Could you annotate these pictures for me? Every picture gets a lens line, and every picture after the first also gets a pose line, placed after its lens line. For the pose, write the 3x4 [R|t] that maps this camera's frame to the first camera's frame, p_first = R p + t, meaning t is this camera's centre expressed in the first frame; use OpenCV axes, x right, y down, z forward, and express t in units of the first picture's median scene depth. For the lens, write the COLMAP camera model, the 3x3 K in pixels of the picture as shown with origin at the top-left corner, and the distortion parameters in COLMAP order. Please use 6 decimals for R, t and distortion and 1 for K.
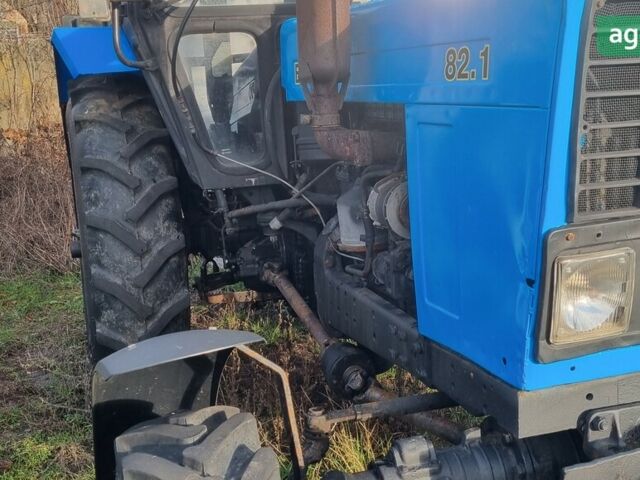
lens RADIAL K [[861.6, 0, 320.0], [0, 861.6, 240.0], [0, 0, 1]] dist [0.020935, 0.087374]
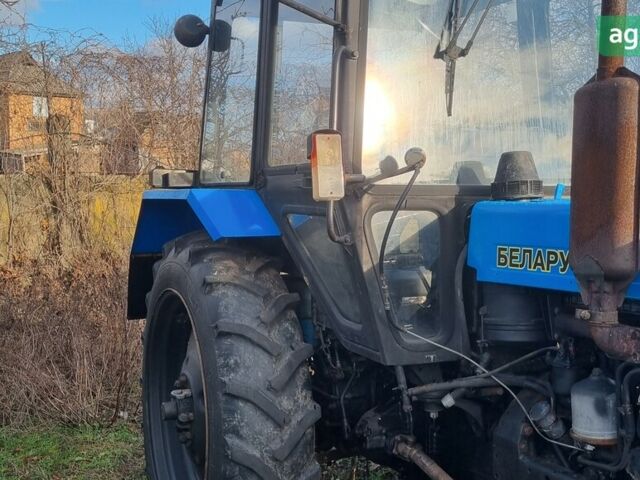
lens RADIAL K [[861.6, 0, 320.0], [0, 861.6, 240.0], [0, 0, 1]] dist [0.020935, 0.087374]
pose [[0.991812, 0.048696, 0.118060, -0.286881], [-0.029734, 0.987094, -0.157356, -0.036907], [-0.124199, 0.152557, 0.980460, 0.021155]]
